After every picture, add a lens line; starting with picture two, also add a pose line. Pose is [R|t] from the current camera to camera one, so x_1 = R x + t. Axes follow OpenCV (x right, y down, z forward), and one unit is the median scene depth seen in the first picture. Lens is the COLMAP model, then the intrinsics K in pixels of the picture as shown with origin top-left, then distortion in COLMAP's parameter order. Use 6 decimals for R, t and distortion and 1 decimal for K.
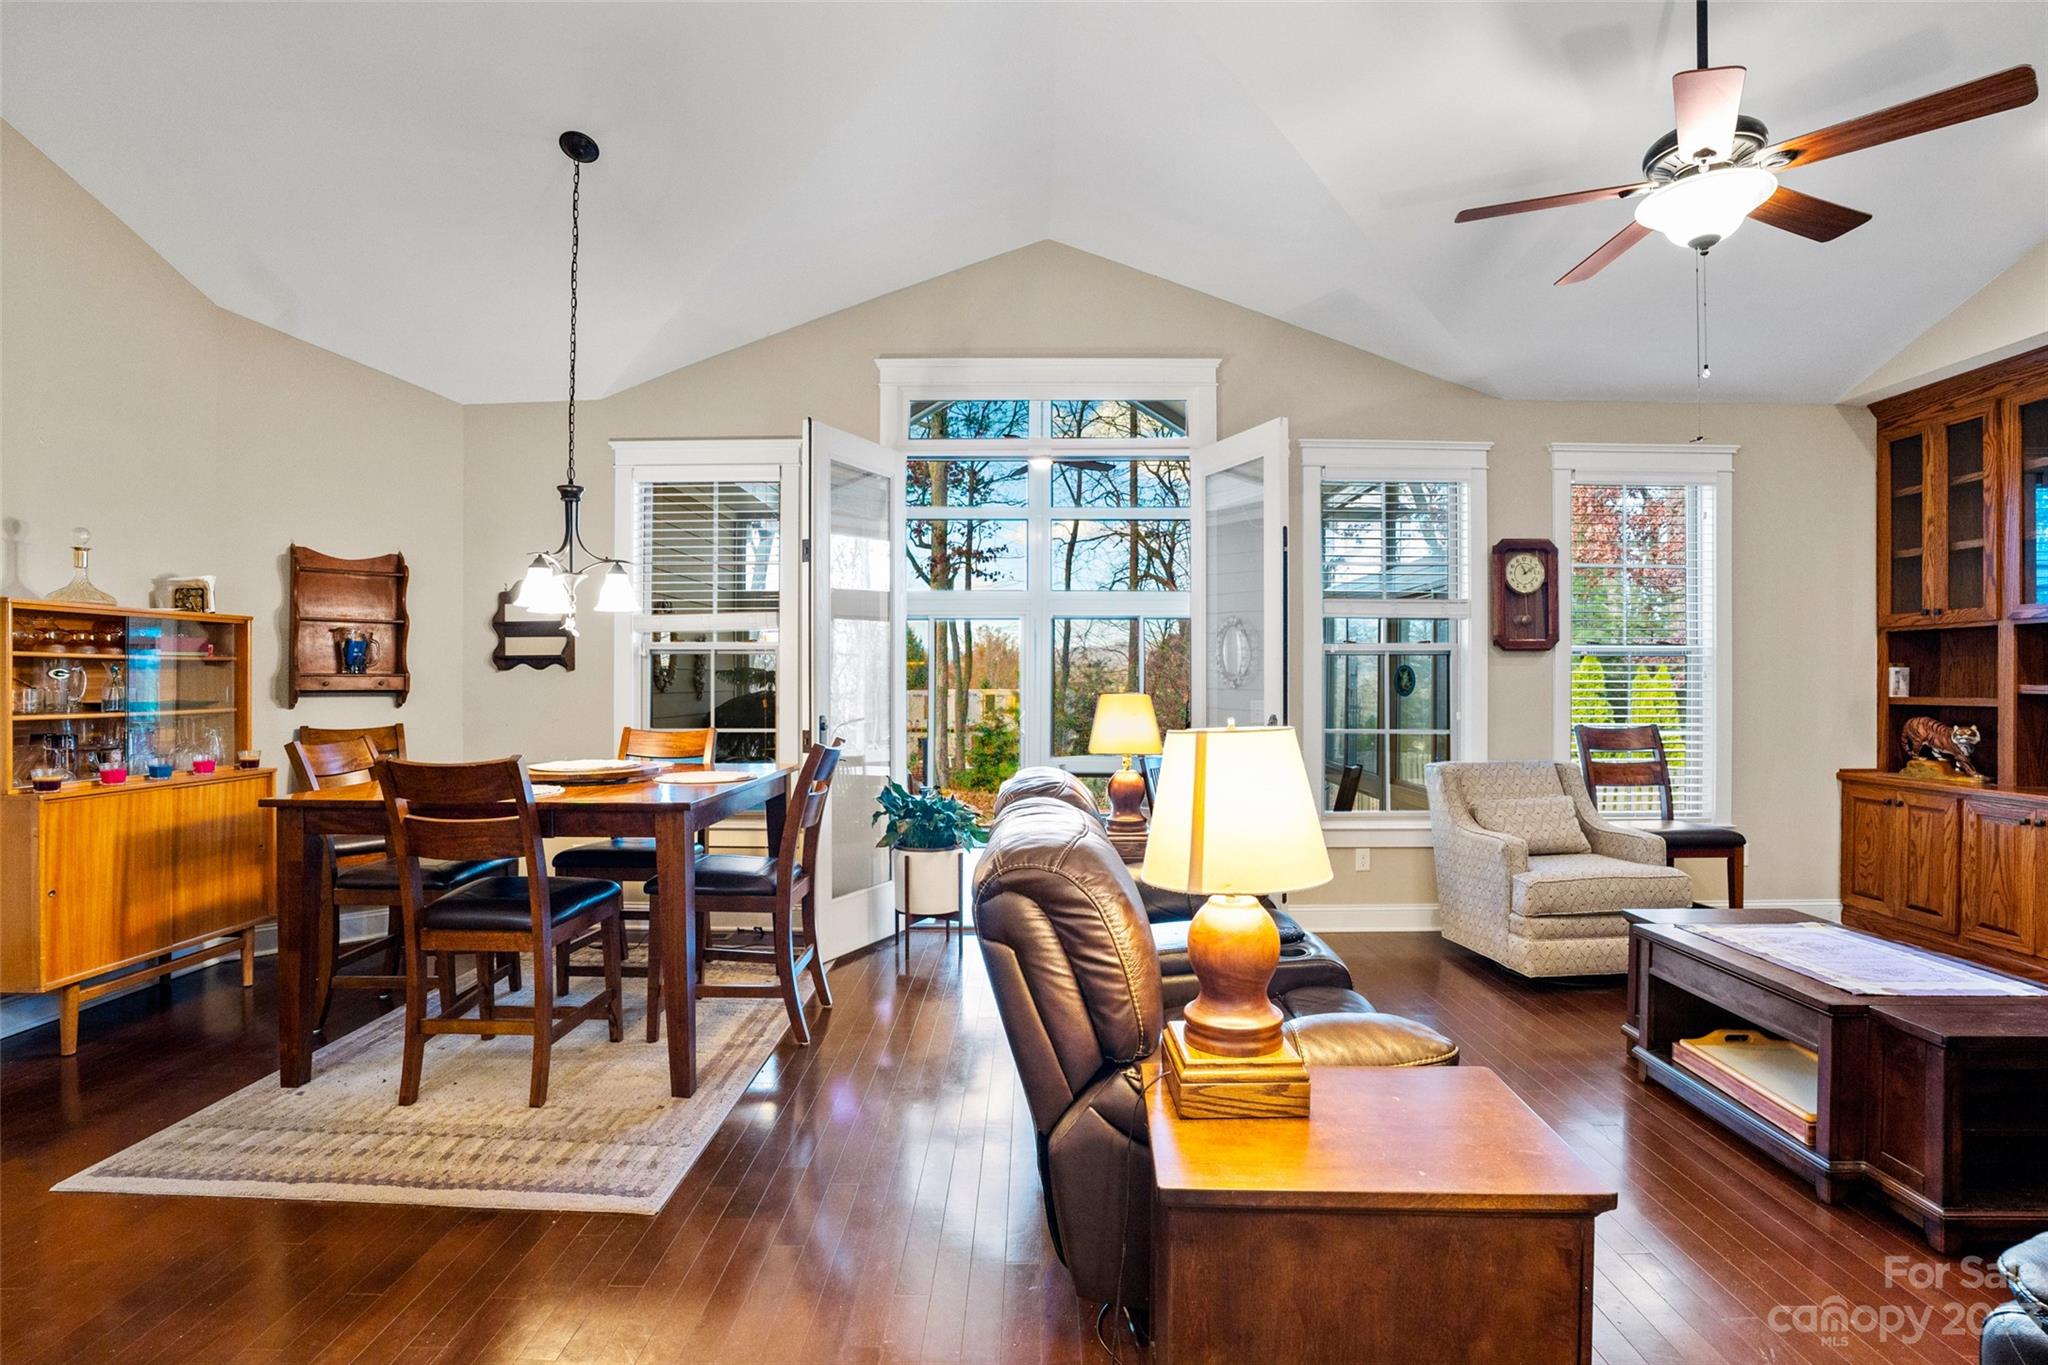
lens RADIAL K [[970.2, 0, 1027.6], [0, 970.2, 687.2], [0, 0, 1]] dist [-0.067634, 0.026040]
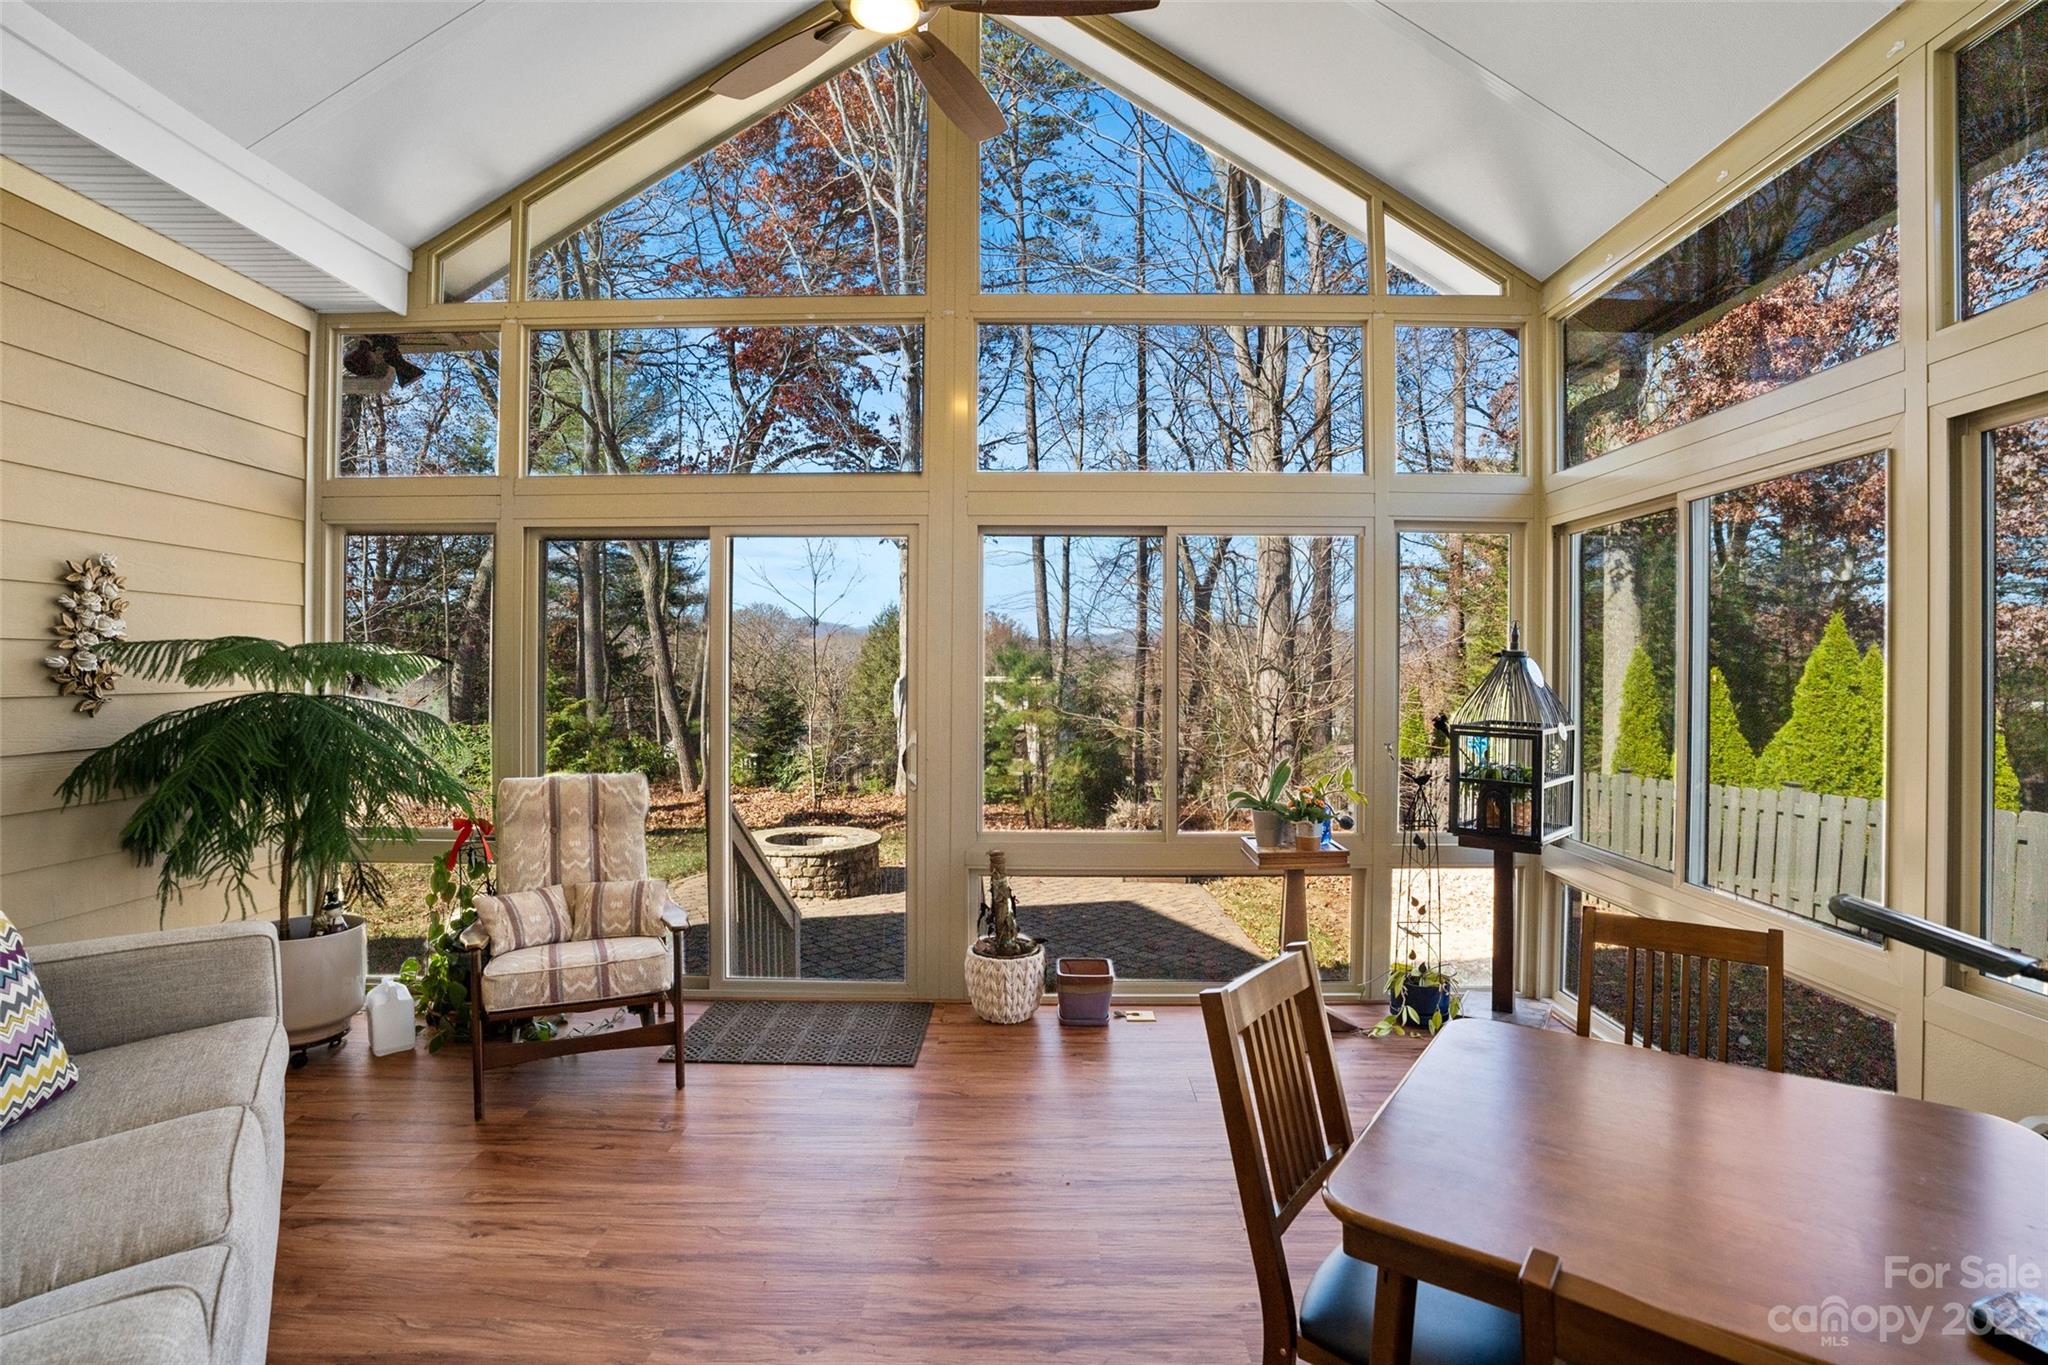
lens RADIAL K [[958.0, 0, 1026.3], [0, 958.0, 669.4], [0, 0, 1]] dist [-0.066334, 0.024552]
pose [[0.999925, -0.001025, -0.012229, 0.113401], [0.000928, 0.999969, -0.007869, -0.005509], [0.012237, 0.007857, 0.999894, 1.105449]]
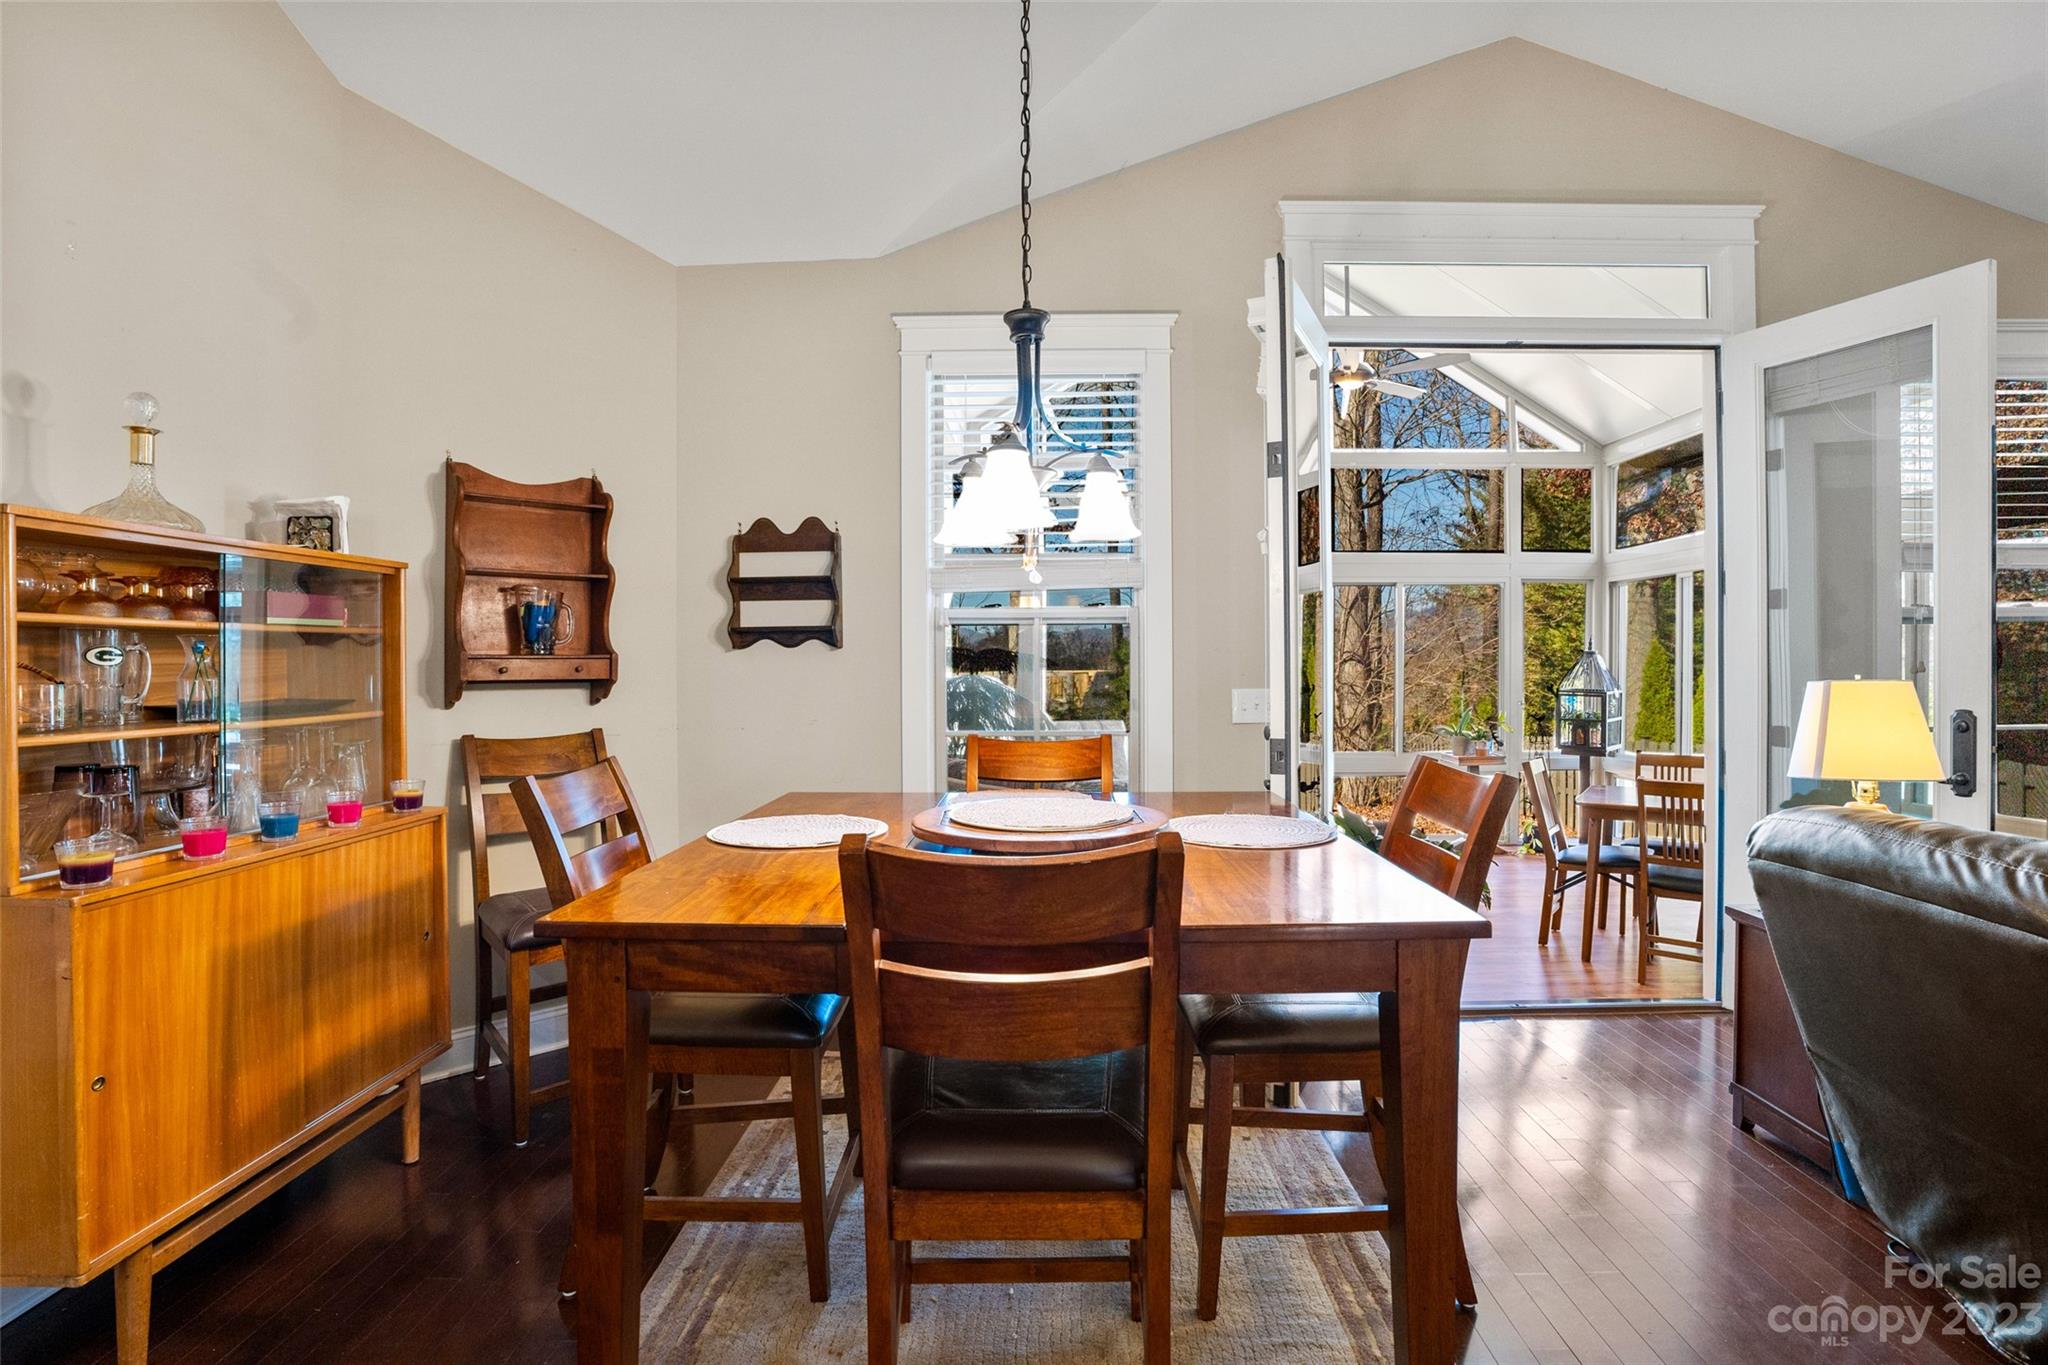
lens RADIAL K [[964.8, 0, 1037.5], [0, 964.8, 673.1], [0, 0, 1]] dist [-0.071147, 0.026419]
pose [[0.999956, -0.005061, -0.007891, -0.378093], [0.005099, 0.999976, 0.004783, -0.003036], [0.007866, -0.004823, 0.999957, 0.356599]]
